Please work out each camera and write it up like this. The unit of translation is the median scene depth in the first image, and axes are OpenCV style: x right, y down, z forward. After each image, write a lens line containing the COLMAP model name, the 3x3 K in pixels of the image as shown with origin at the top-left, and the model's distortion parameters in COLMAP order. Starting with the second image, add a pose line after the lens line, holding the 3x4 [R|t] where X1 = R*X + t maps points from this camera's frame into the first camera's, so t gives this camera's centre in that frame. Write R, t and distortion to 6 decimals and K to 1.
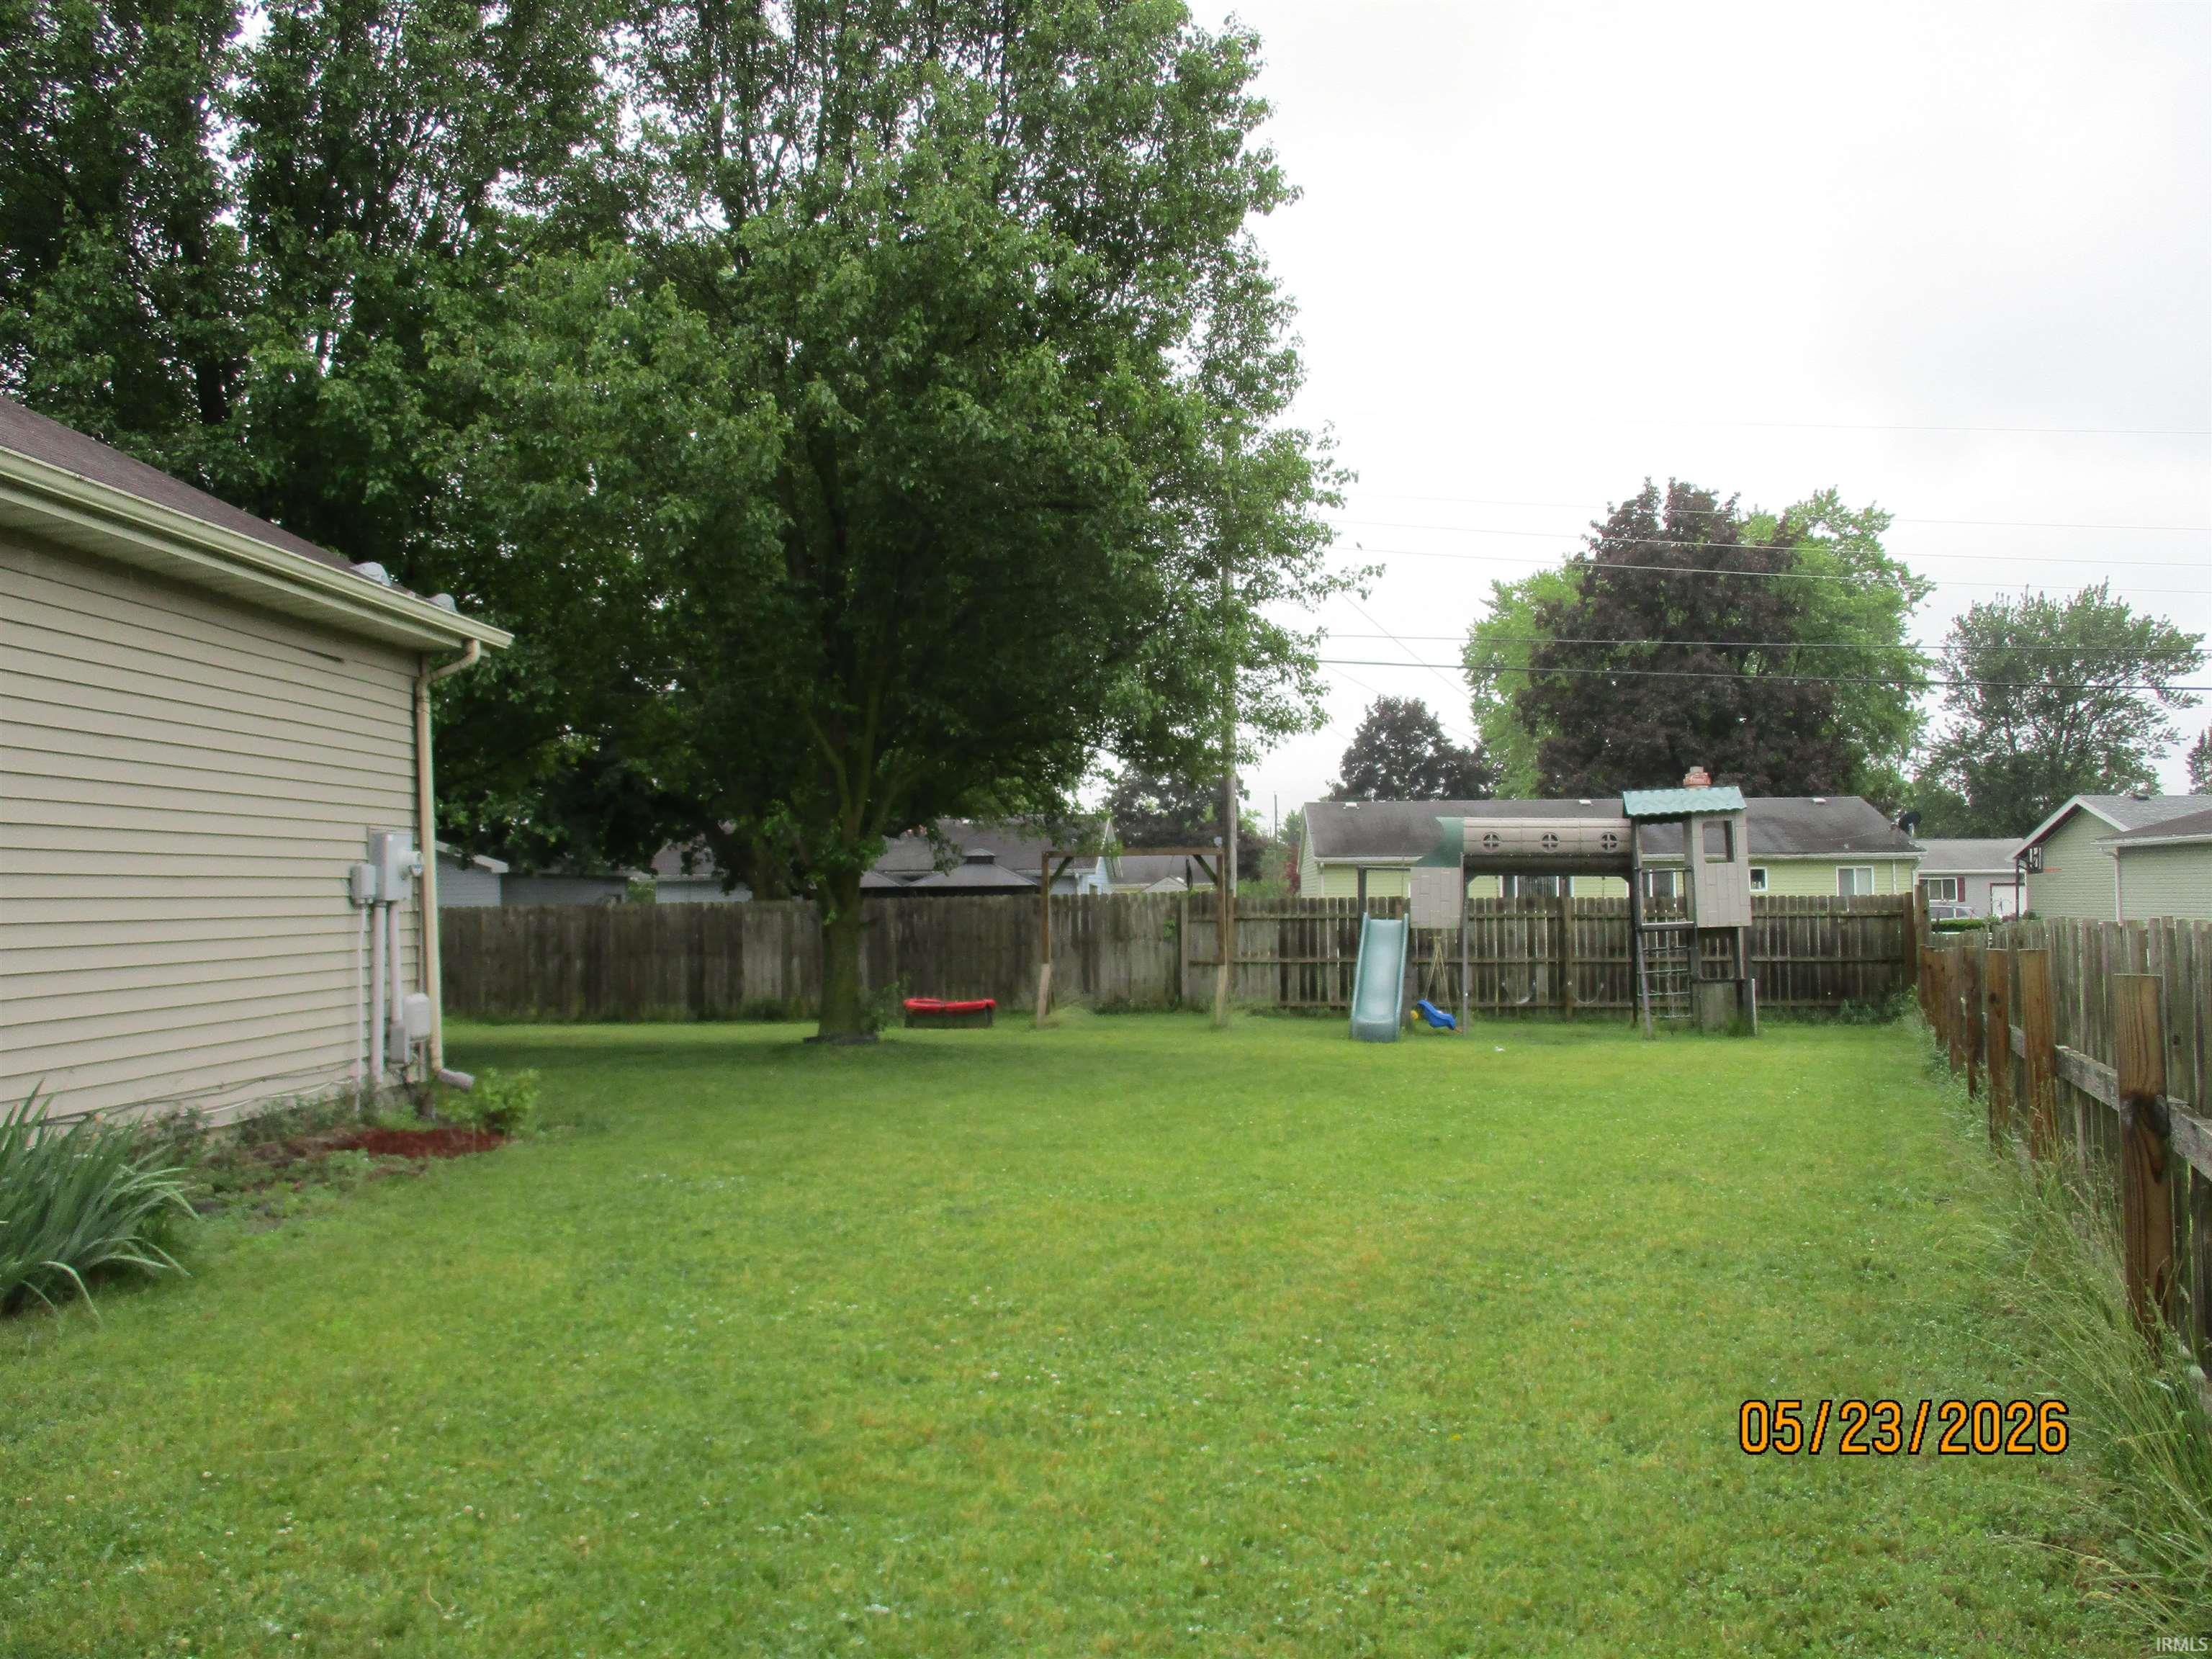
lens RADIAL K [[1696.0, 0, 1106.0], [0, 1696.0, 829.5], [0, 0, 1]] dist [0.101480, 0.001268]
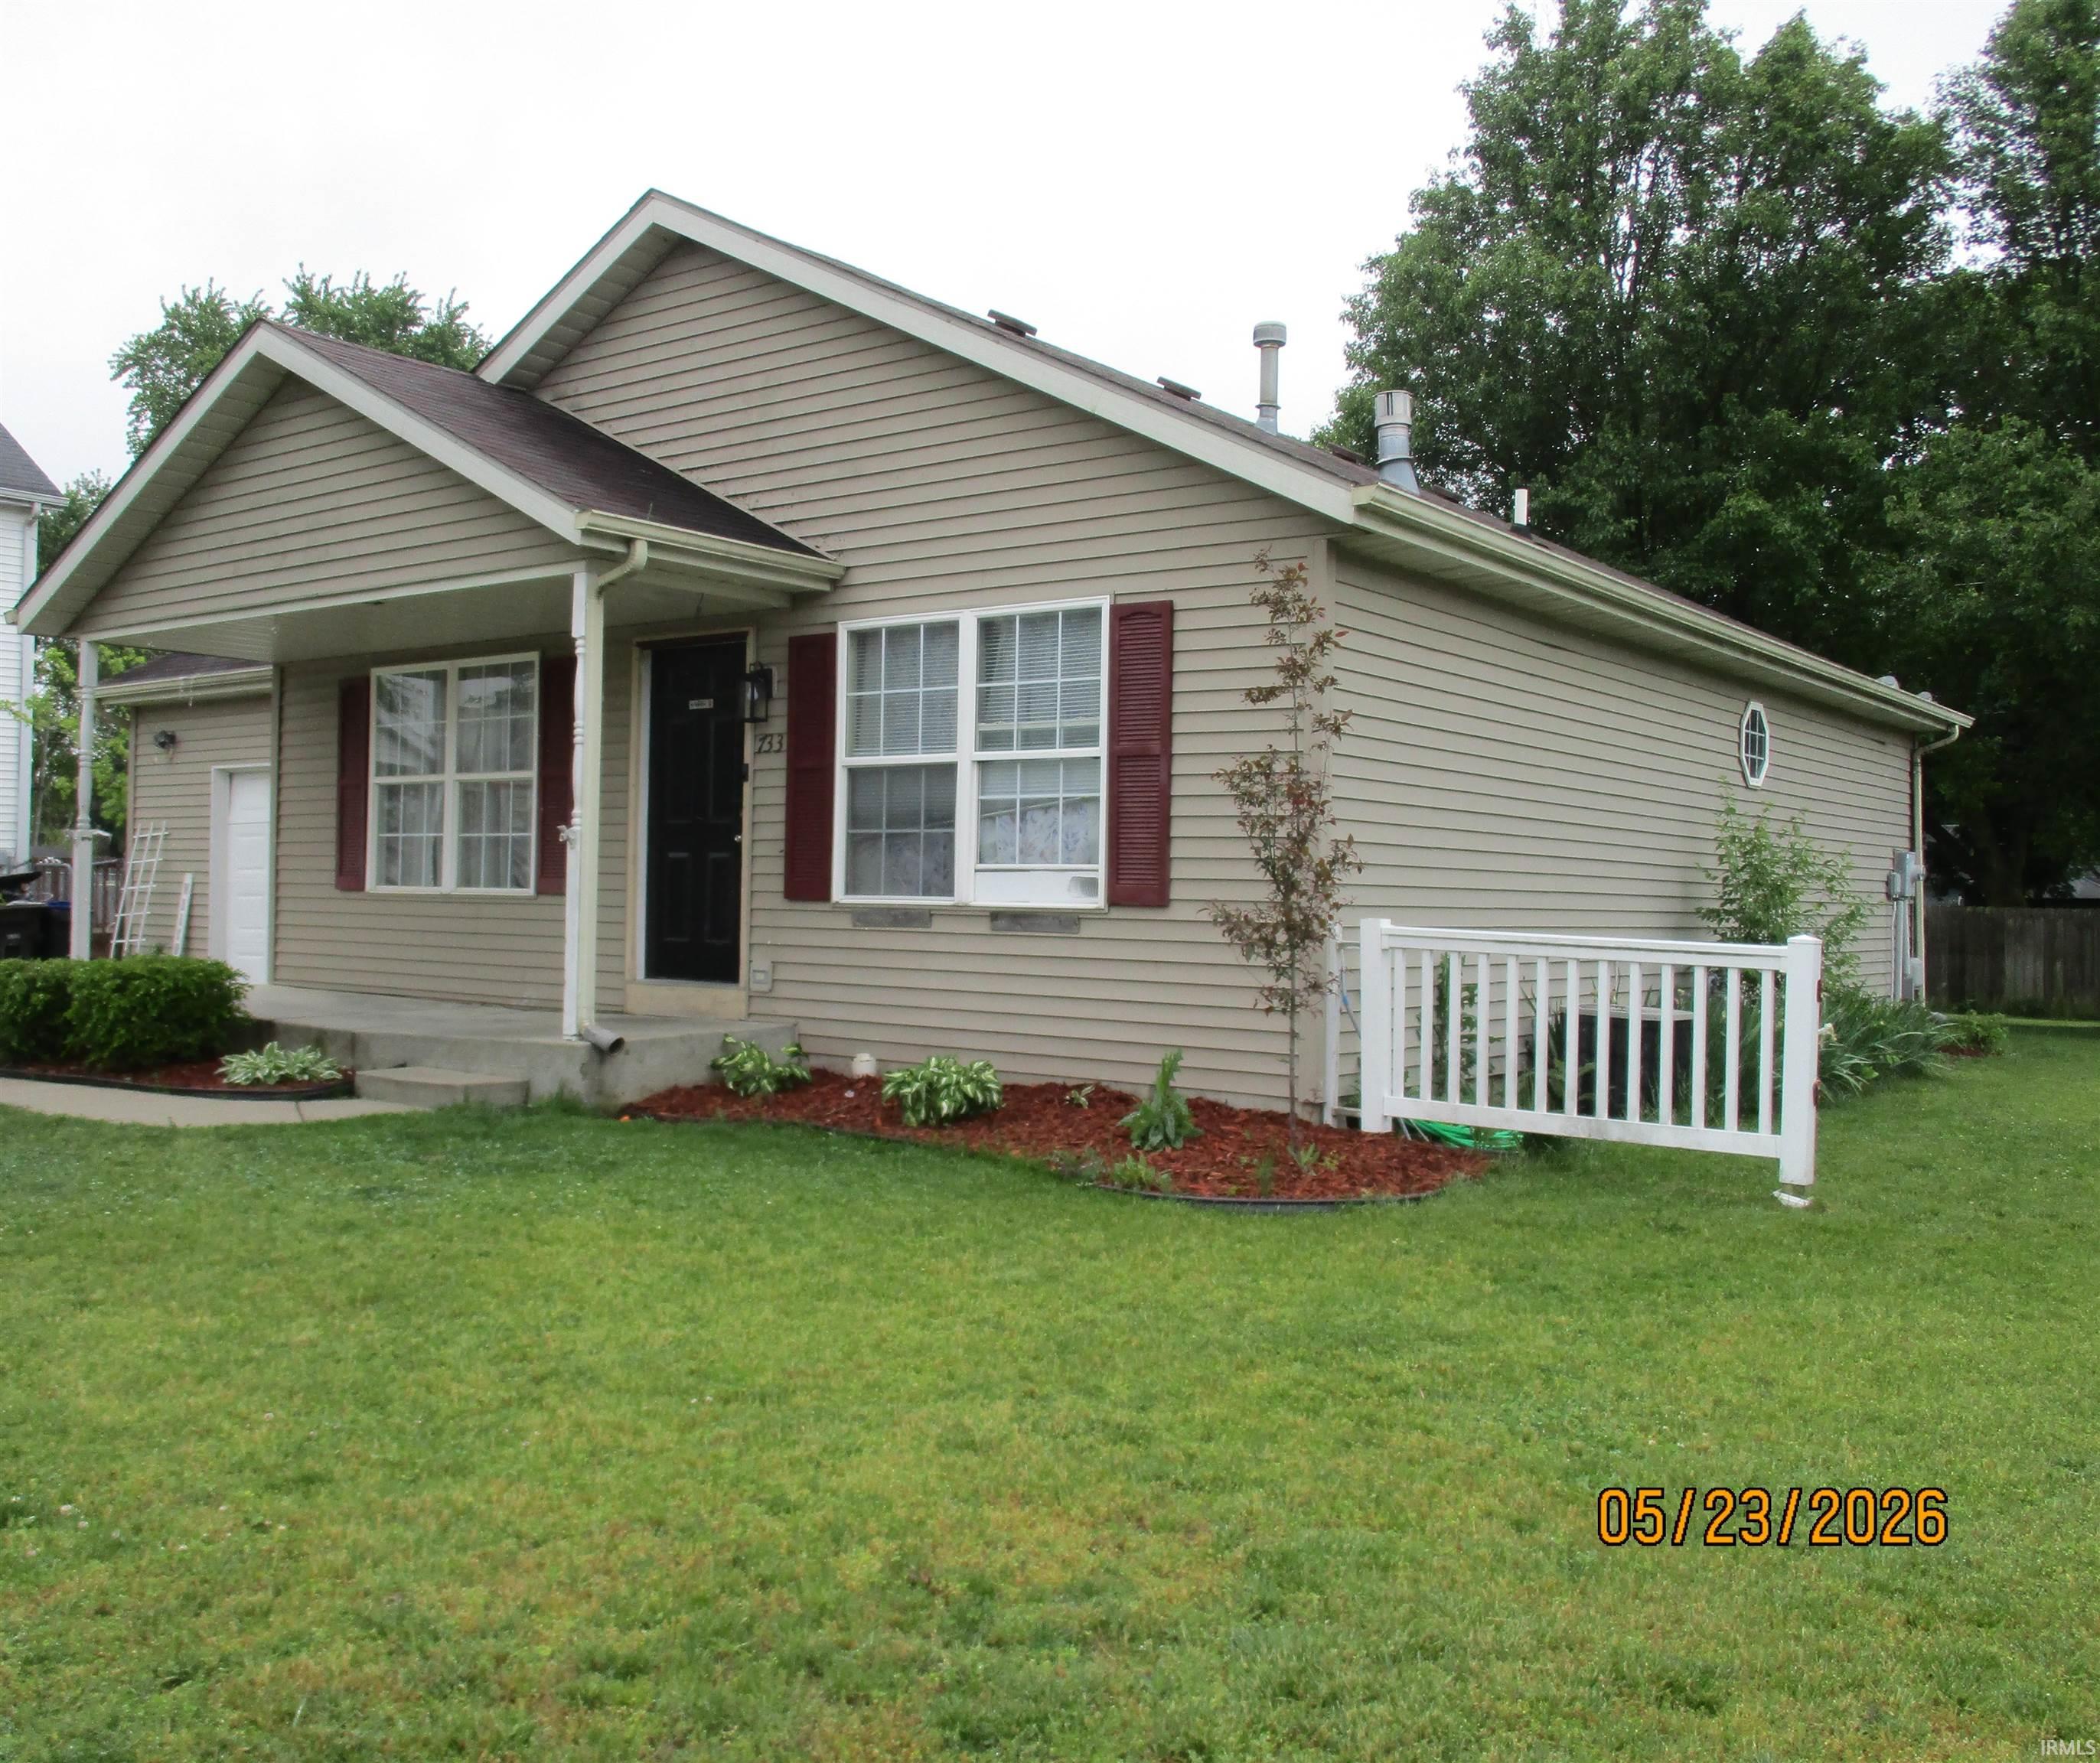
lens RADIAL K [[2058.0, 0, 1050.0], [0, 2058.0, 881.5], [0, 0, 1]] dist [0.005704, 0.006490]
pose [[0.844751, 0.071898, -0.530308, -0.071524], [-0.049128, 0.997168, 0.056936, -0.038590], [0.532900, -0.022044, 0.845891, -0.941757]]
